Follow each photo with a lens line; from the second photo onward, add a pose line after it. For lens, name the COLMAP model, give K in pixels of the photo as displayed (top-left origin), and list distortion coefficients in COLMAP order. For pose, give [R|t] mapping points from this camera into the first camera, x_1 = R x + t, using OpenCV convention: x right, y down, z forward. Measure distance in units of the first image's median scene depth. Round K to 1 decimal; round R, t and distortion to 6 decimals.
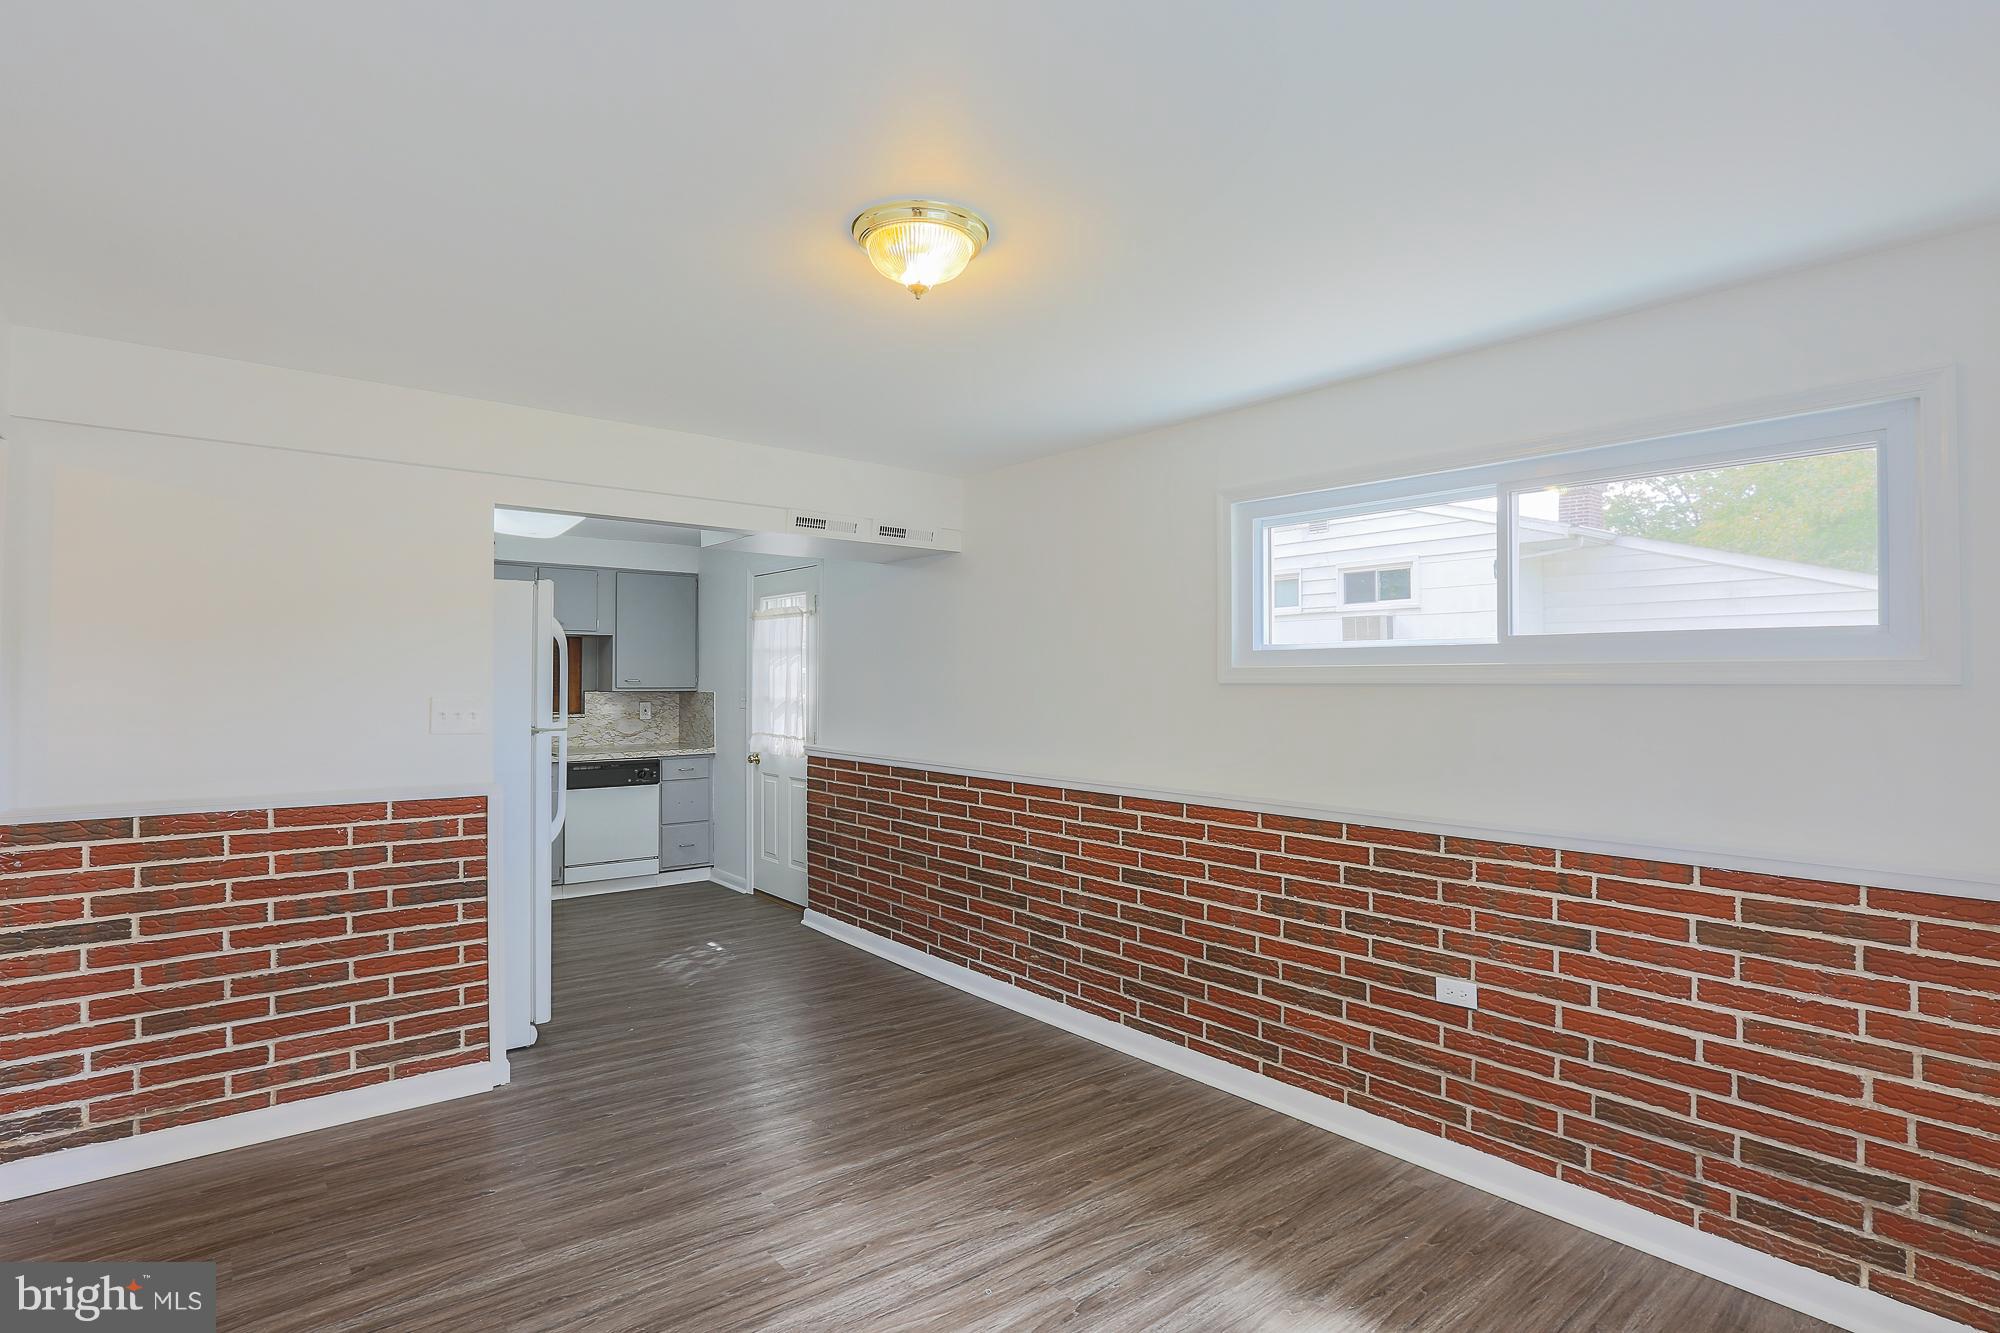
lens RADIAL K [[1050.4, 0, 1033.5], [0, 1050.4, 666.3], [0, 0, 1]] dist [-0.045221, 0.018001]
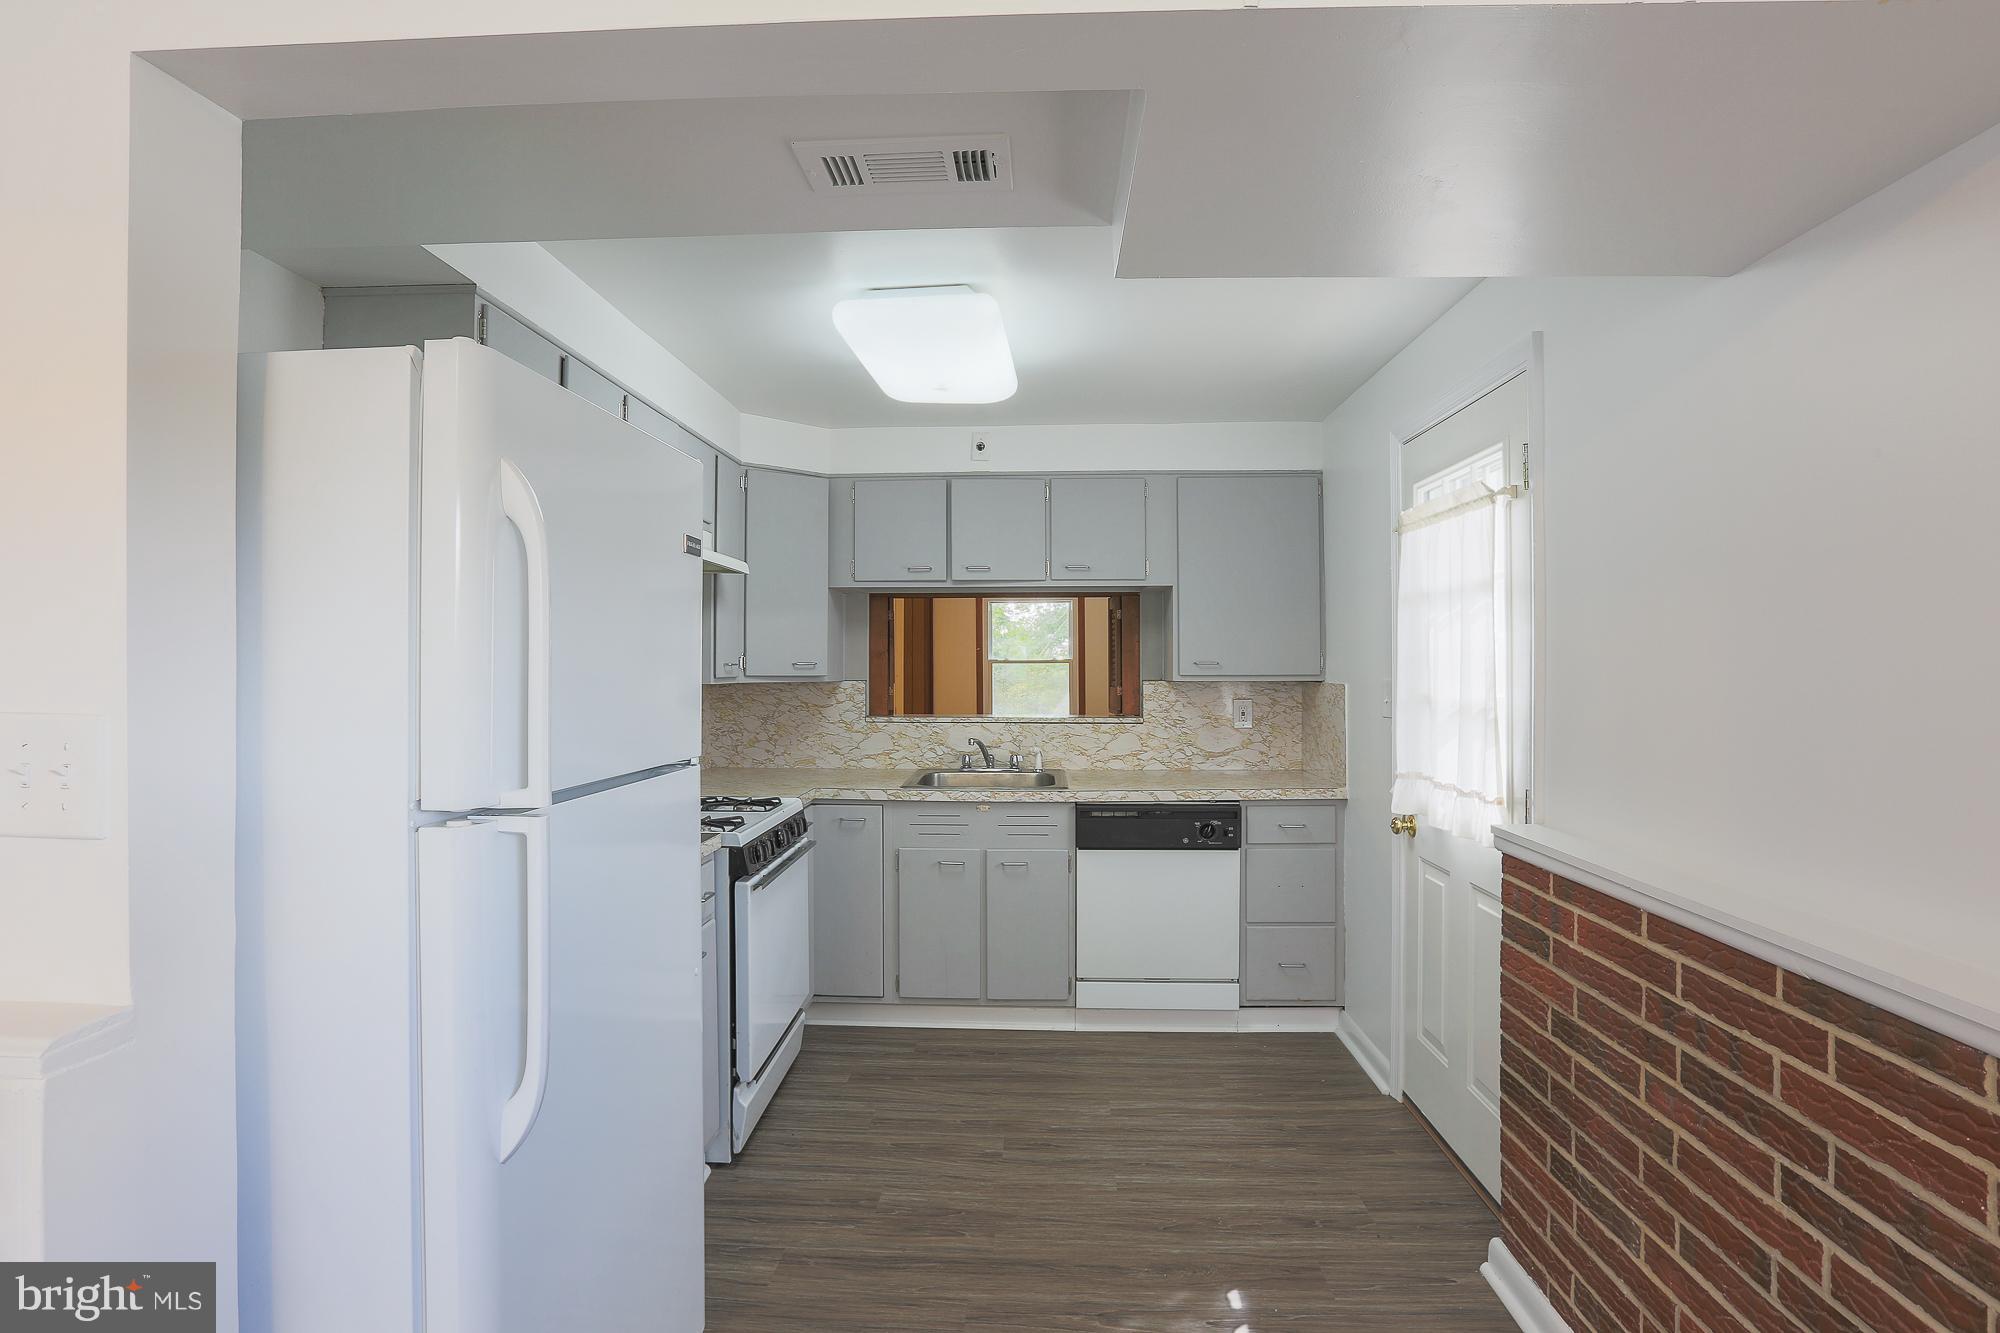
lens RADIAL K [[1050.4, 0, 989.3], [0, 1050.4, 672.7], [0, 0, 1]] dist [-0.045221, 0.018001]
pose [[0.735404, 0.002533, -0.677624, -0.105754], [0.013001, 0.999756, 0.017847, 0.009826], [0.677504, -0.021934, 0.735192, 0.657148]]
